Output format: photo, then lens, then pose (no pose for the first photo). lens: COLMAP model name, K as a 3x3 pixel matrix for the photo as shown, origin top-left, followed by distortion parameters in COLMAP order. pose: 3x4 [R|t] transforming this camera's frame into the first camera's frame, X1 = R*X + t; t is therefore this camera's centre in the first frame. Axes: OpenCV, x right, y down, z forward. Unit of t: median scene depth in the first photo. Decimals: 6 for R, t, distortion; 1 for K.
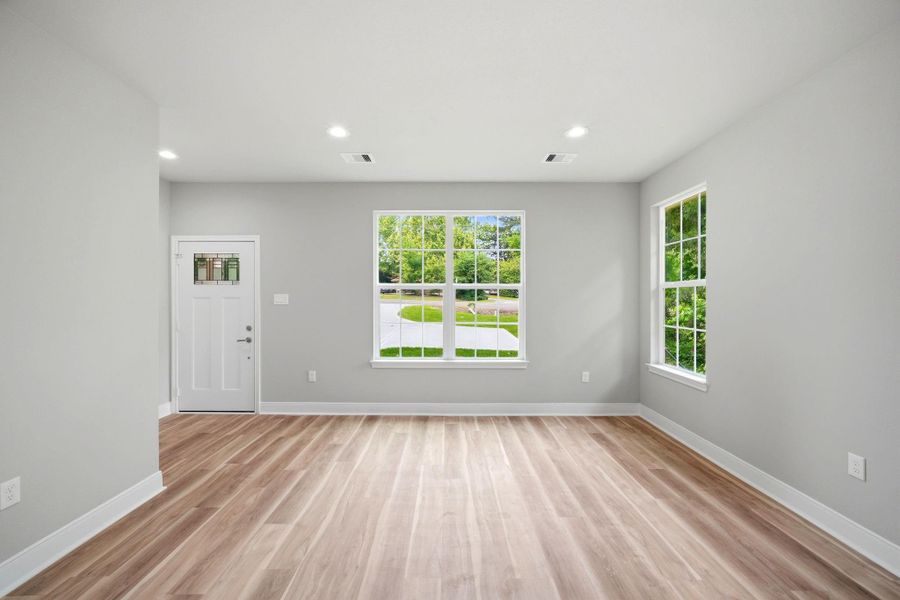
lens RADIAL K [[361.6, 0, 450.0], [0, 361.6, 300.0], [0, 0, 1]] dist [-0.003212, 0.000095]
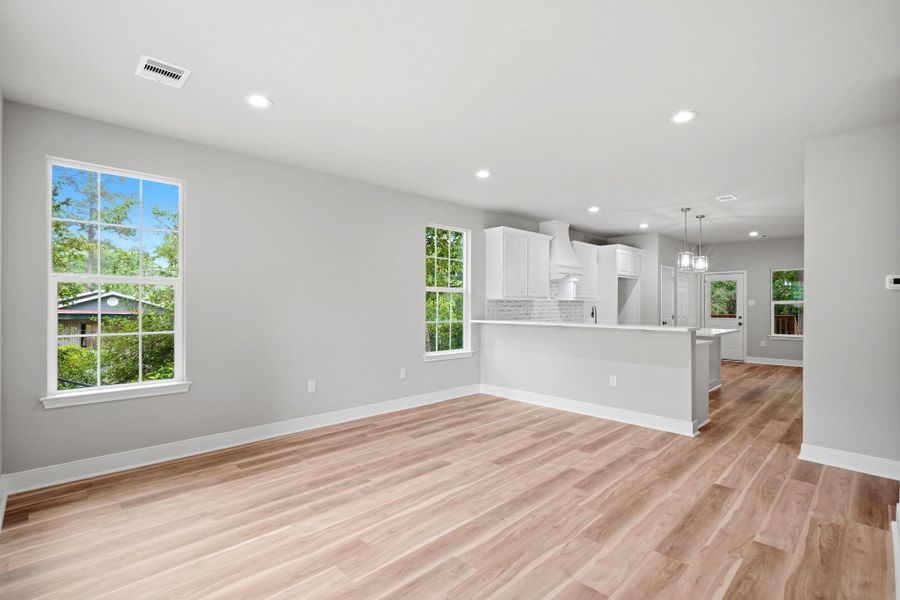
lens RADIAL K [[424.5, 0, 450.0], [0, 424.5, 300.0], [0, 0, 1]] dist [-0.002337, 0.000370]
pose [[-0.695702, -0.000410, 0.718330, -0.618408], [-0.004136, 0.999986, -0.003435, 0.001533], [-0.718318, -0.005361, -0.695694, 1.246199]]
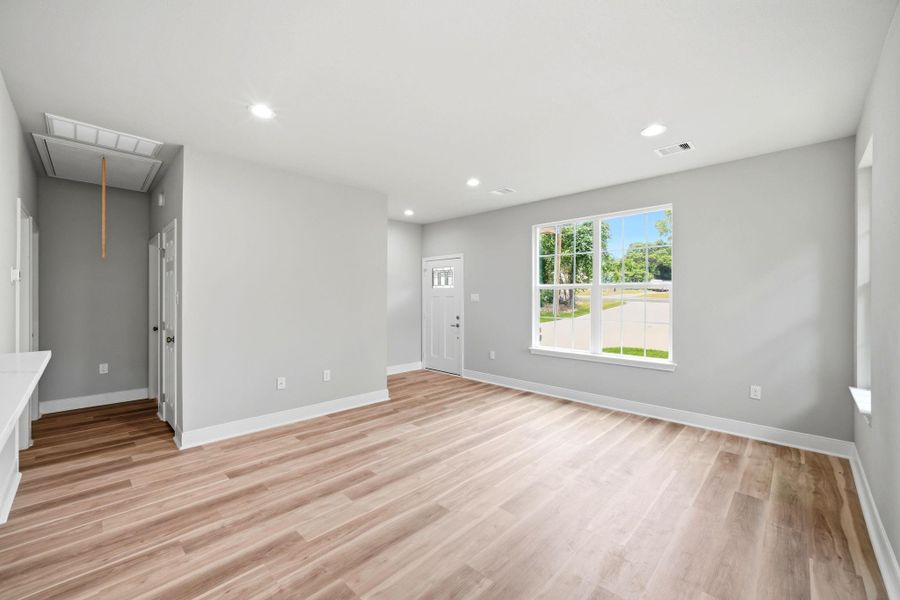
lens RADIAL K [[365.3, 0, 450.2], [0, 365.3, 297.5], [0, 0, 1]] dist [-0.003947, 0.000467]
pose [[0.715480, 0.000349, -0.698633, 0.593912], [-0.002333, 0.999995, -0.001890, 0.000351], [0.698629, 0.002983, 0.715478, -0.105206]]
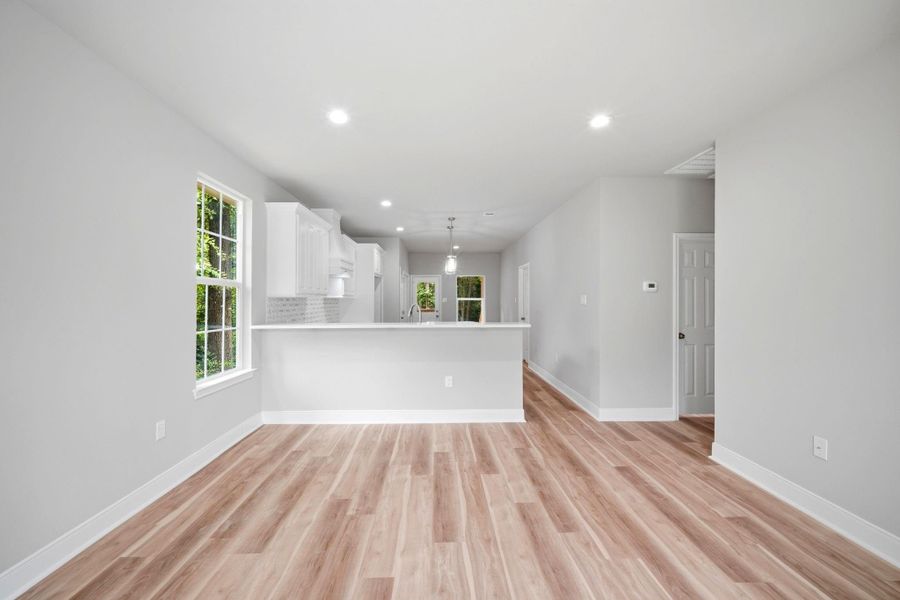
lens RADIAL K [[365.3, 0, 450.2], [0, 365.3, 297.5], [0, 0, 1]] dist [-0.003947, 0.000467]
pose [[-0.999500, -0.002916, -0.031479, 0.090117], [-0.002713, 0.999975, -0.006489, 0.000899], [0.031497, -0.006400, -0.999483, 1.033524]]
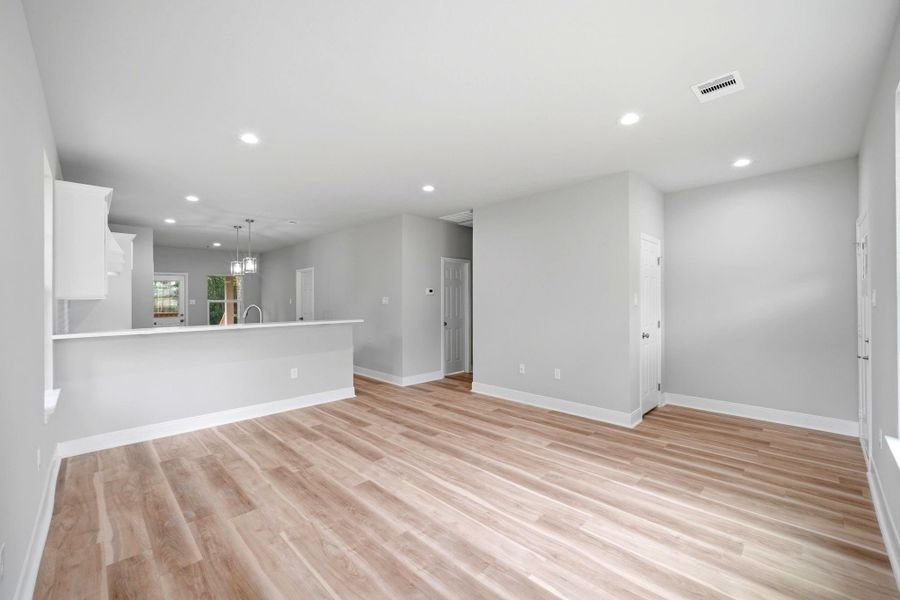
lens RADIAL K [[365.9, 0, 449.9], [0, 365.9, 304.0], [0, 0, 1]] dist [-0.002651, 0.000291]
pose [[-0.712228, 0.009463, -0.701884, 0.614508], [0.004505, 0.999950, 0.008911, 0.000822], [0.701934, 0.003185, -0.712235, 1.217912]]
